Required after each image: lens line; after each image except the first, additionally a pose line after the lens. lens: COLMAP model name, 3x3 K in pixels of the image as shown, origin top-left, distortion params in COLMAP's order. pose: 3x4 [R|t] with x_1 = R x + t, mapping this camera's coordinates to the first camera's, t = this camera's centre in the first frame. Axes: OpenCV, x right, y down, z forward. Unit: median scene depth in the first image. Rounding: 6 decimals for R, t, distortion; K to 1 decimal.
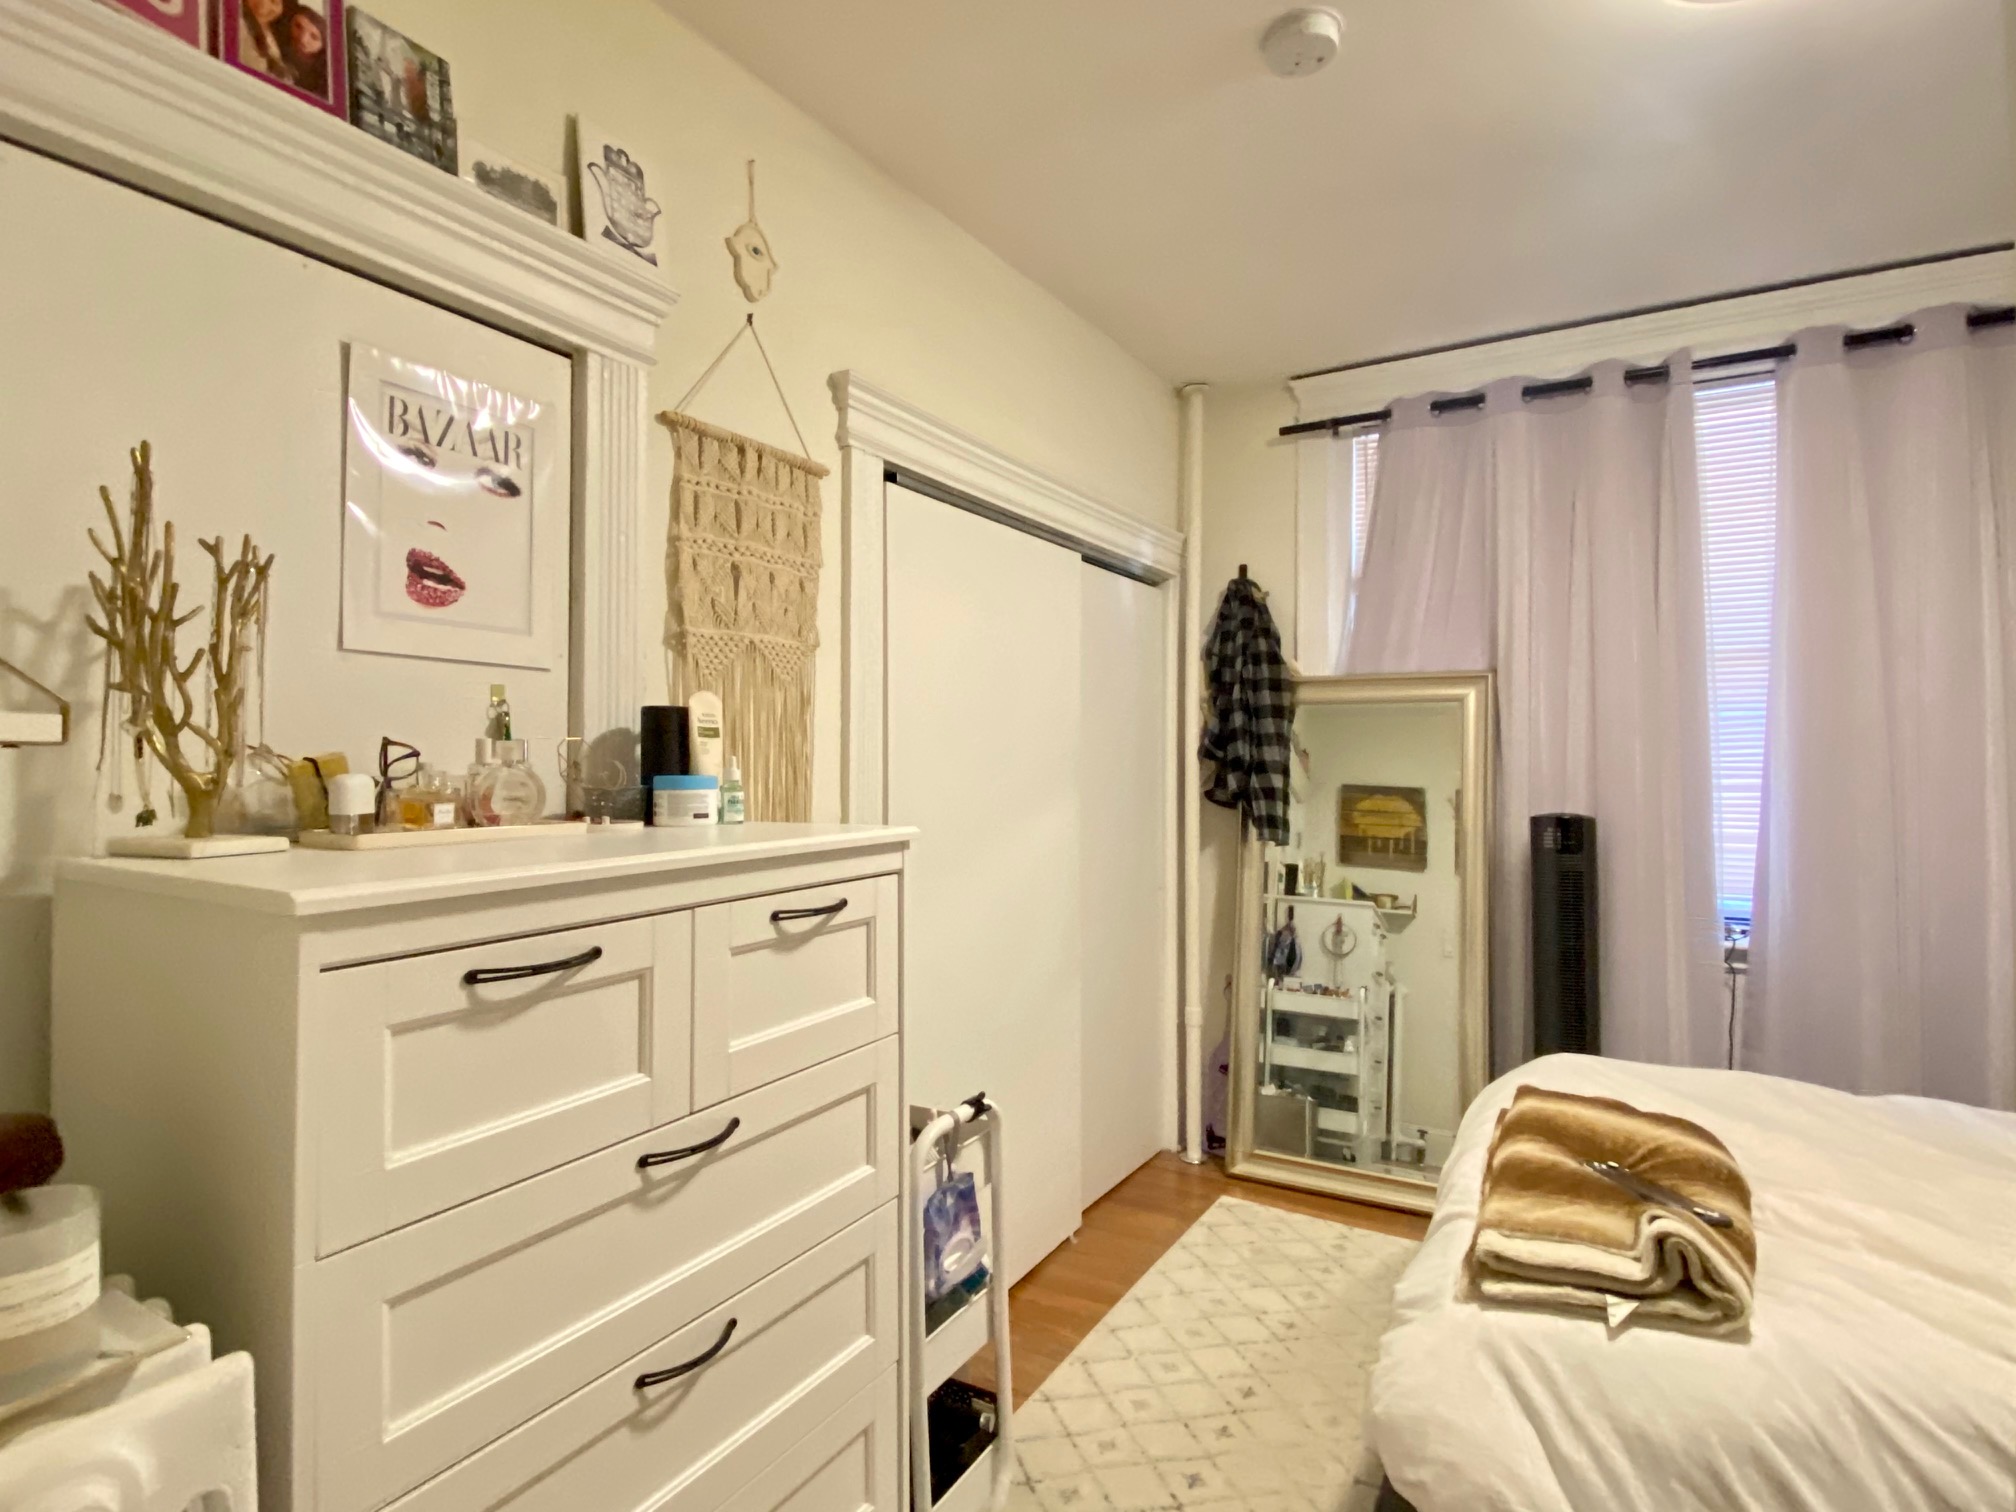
lens RADIAL K [[1039.9, 0, 989.3], [0, 1039.9, 744.3], [0, 0, 1]] dist [0.031807, -0.028686]
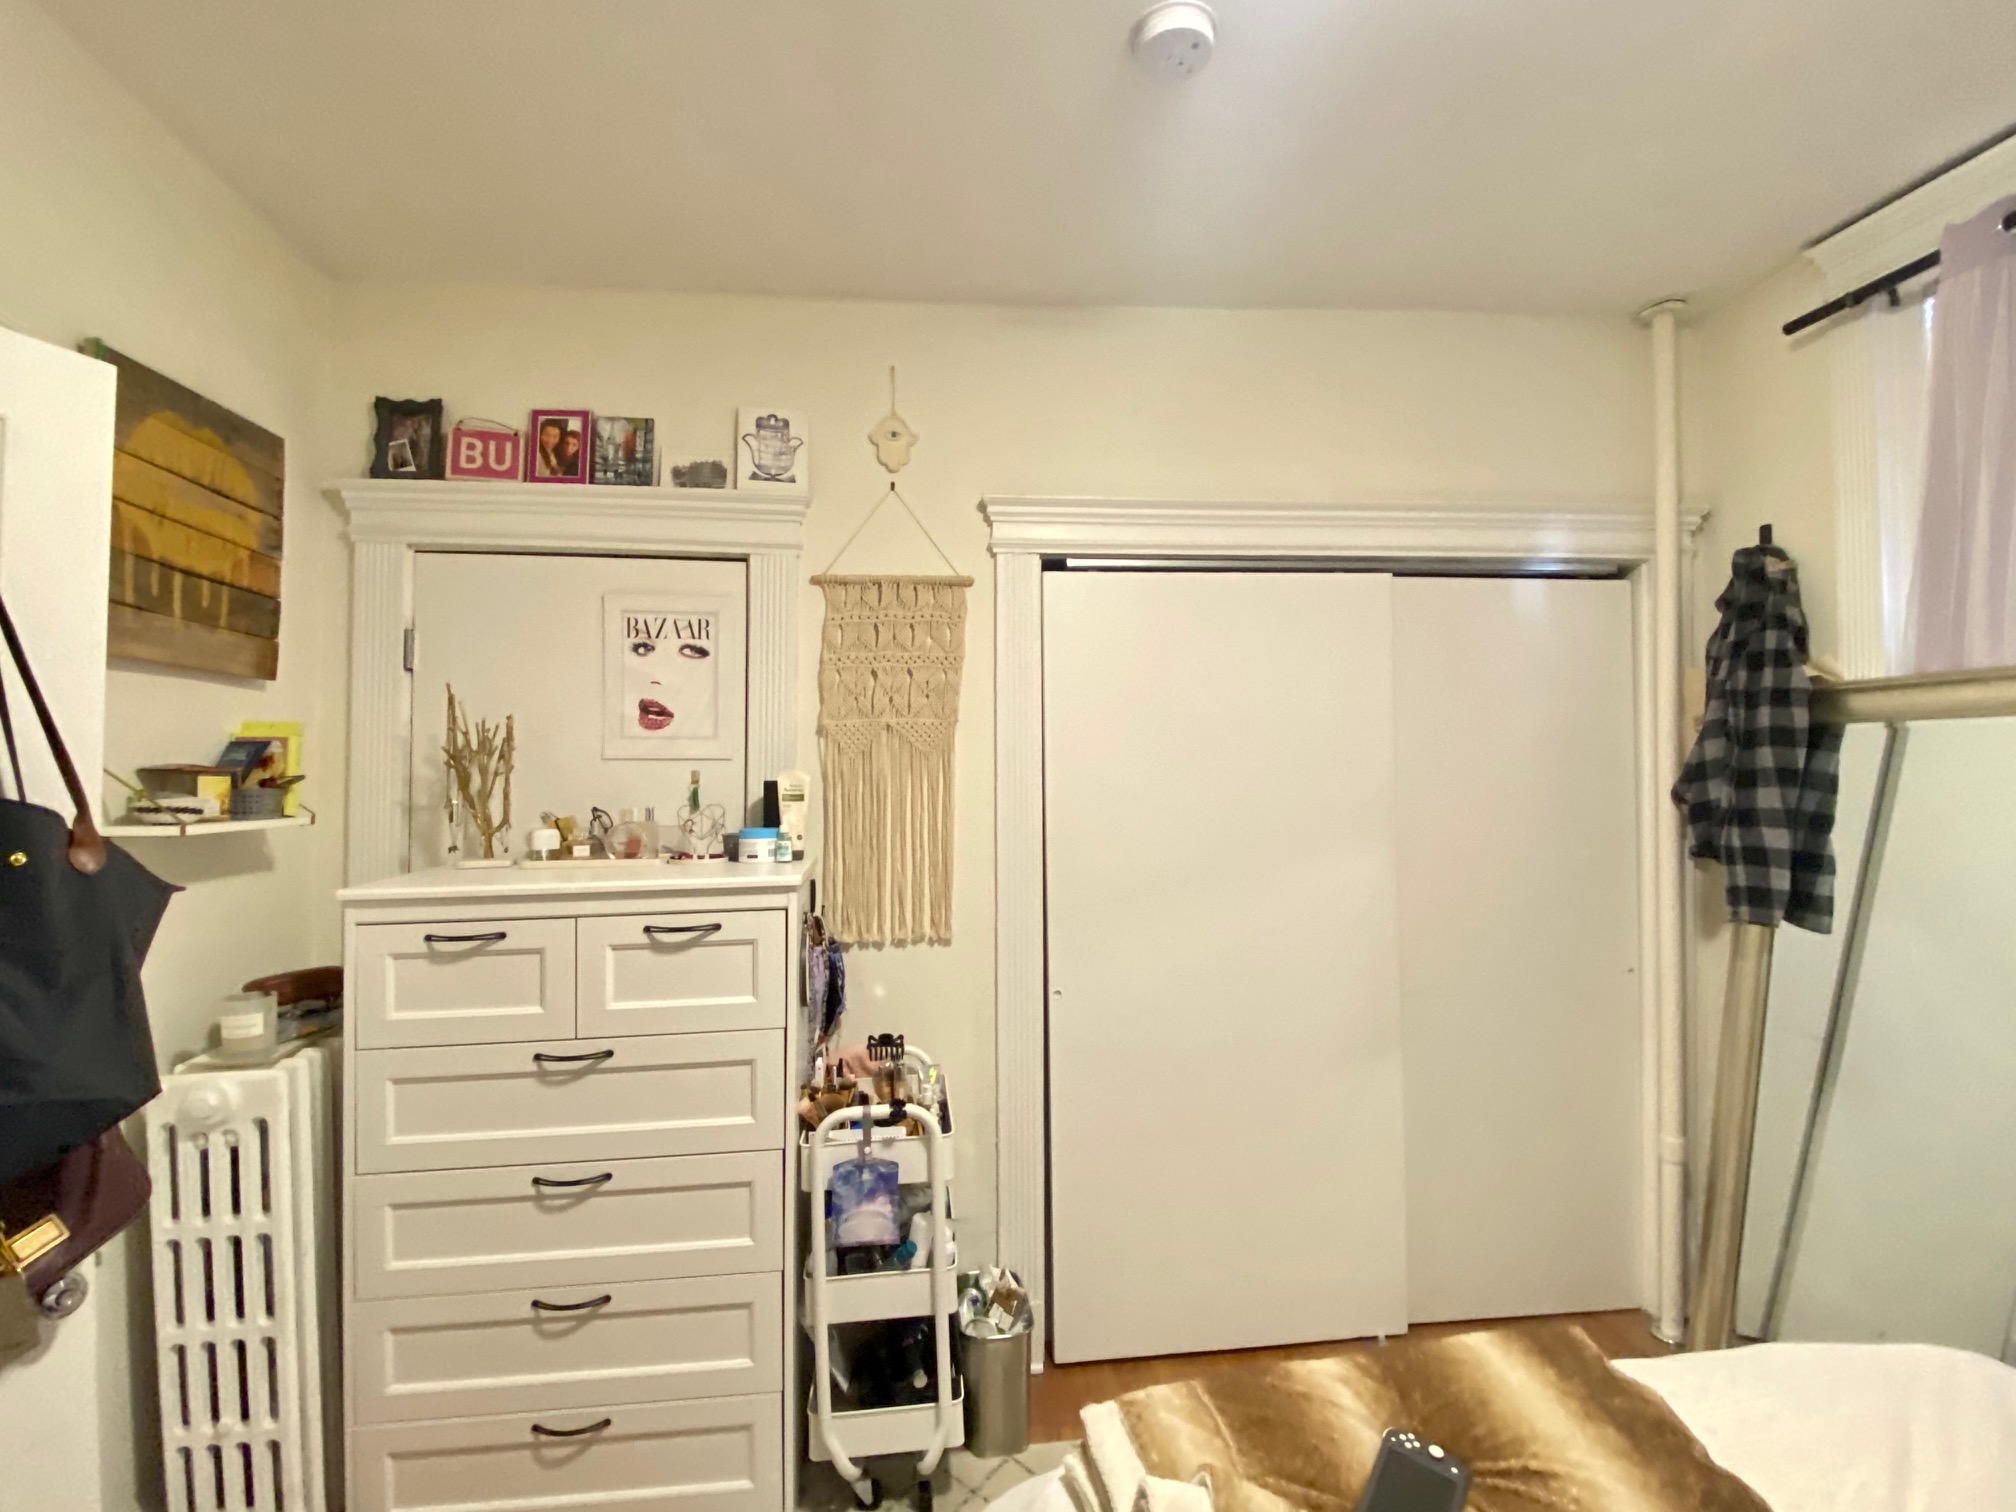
lens RADIAL K [[970.1, 0, 994.4], [0, 970.1, 743.4], [0, 0, 1]] dist [0.016008, -0.009125]
pose [[0.611991, -0.032084, -0.790213, 0.785559], [0.024541, 0.999466, -0.021574, -0.042267], [0.790484, -0.006189, 0.612452, 0.321738]]
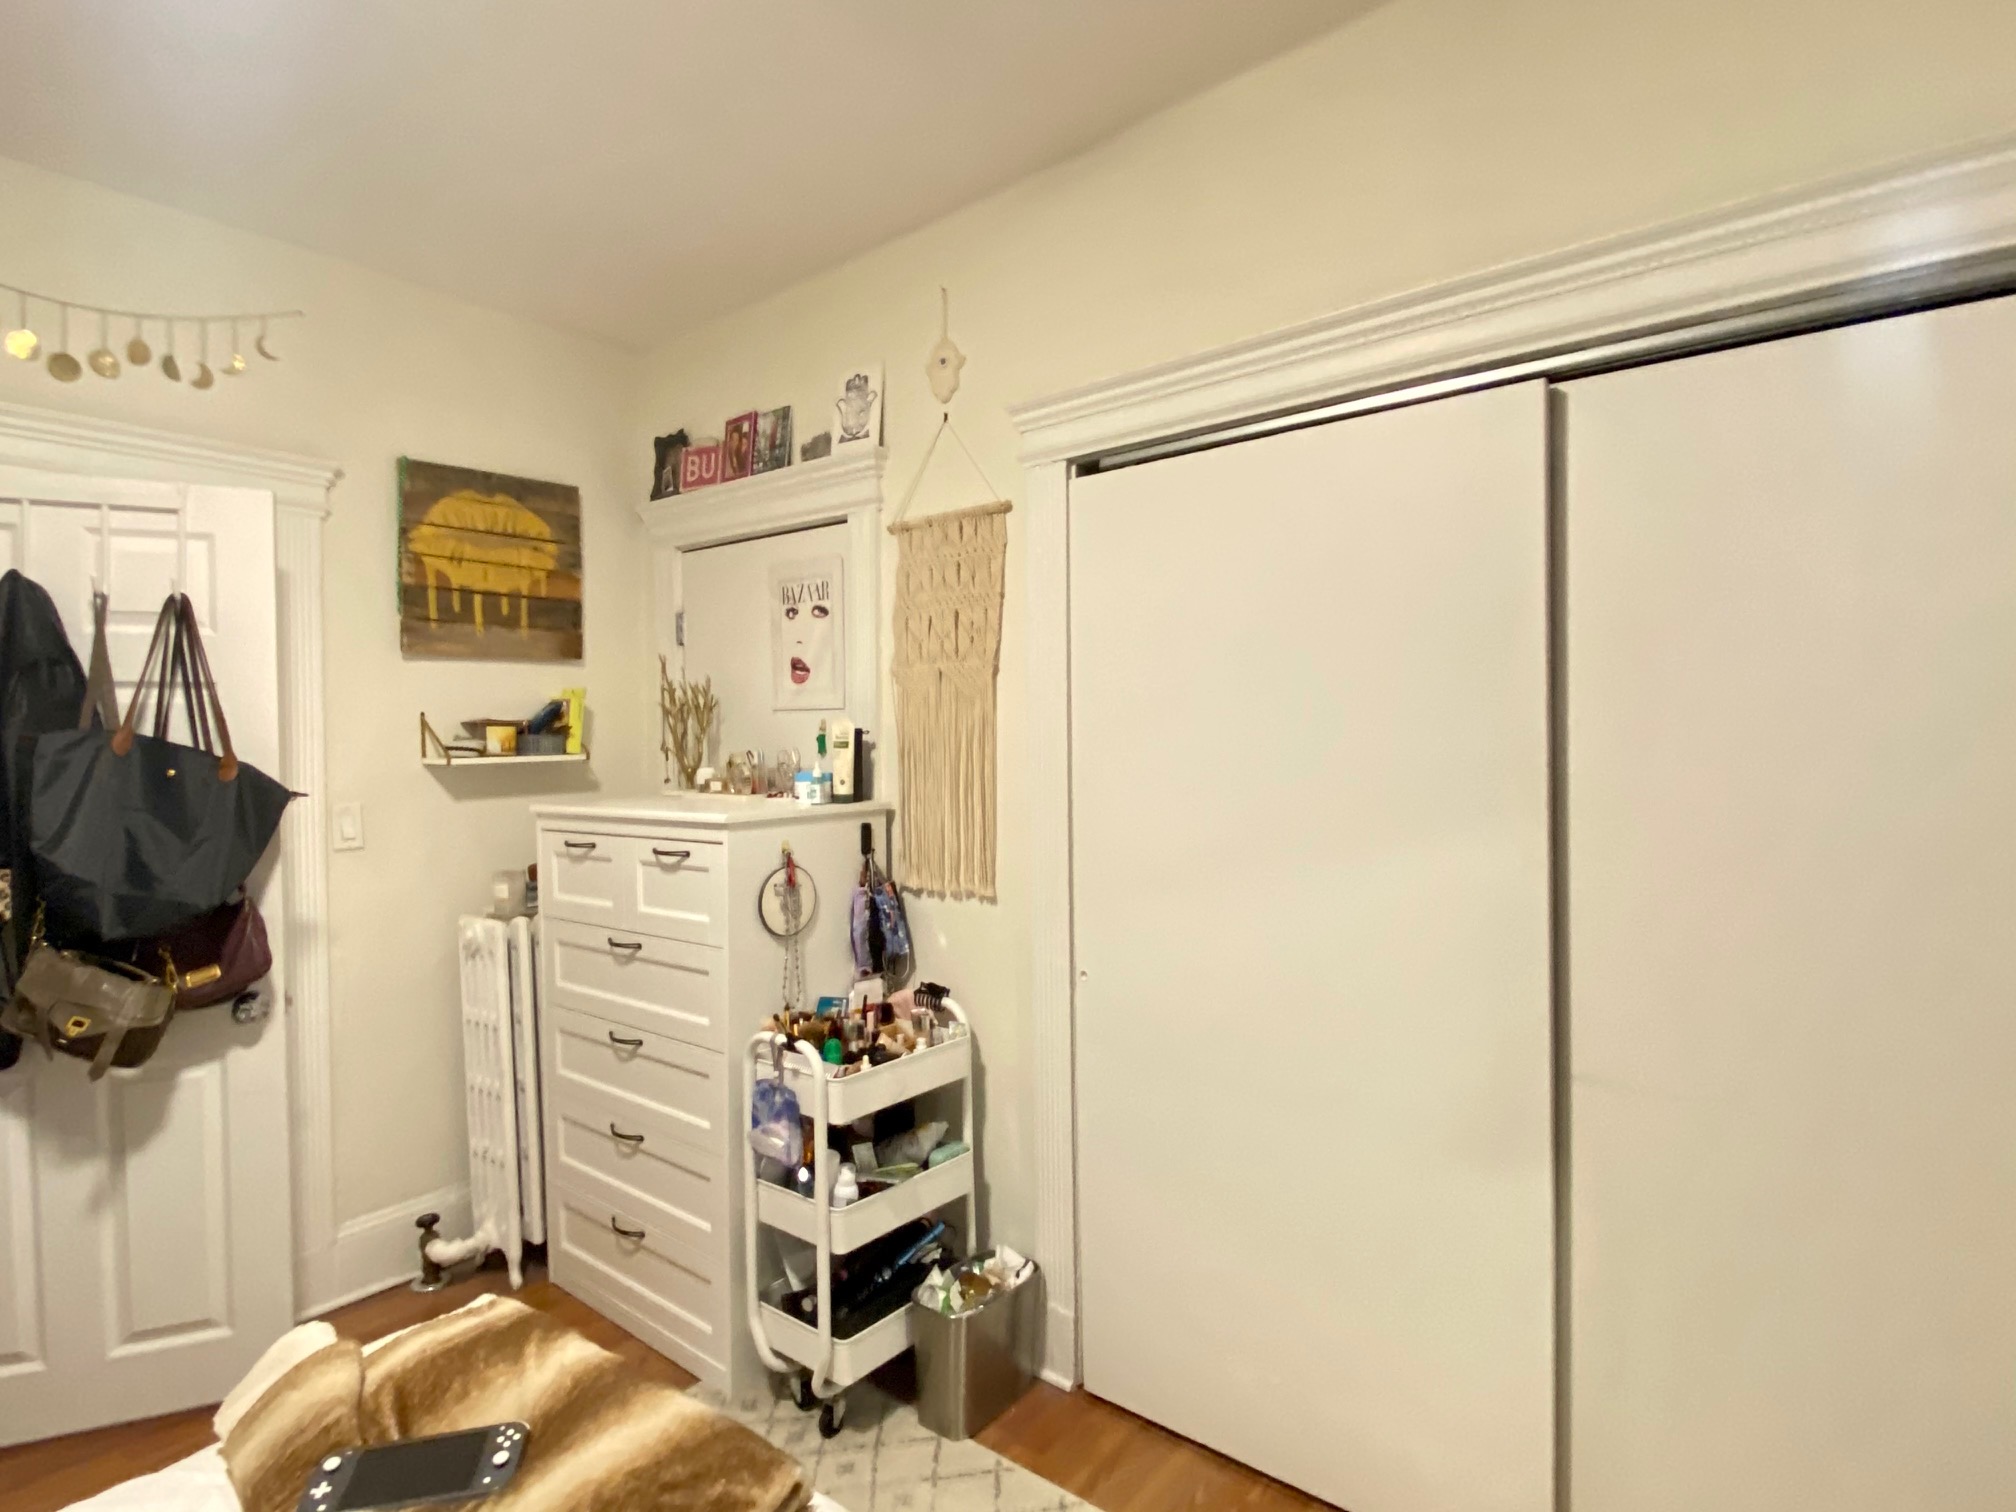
lens RADIAL K [[1039.9, 0, 985.7], [0, 1039.9, 746.6], [0, 0, 1]] dist [0.031807, -0.028686]
pose [[-0.142034, 0.014409, -0.989757, 0.979453], [0.032174, 0.999433, 0.009933, -0.014584], [0.989339, -0.030434, -0.142417, 1.156875]]
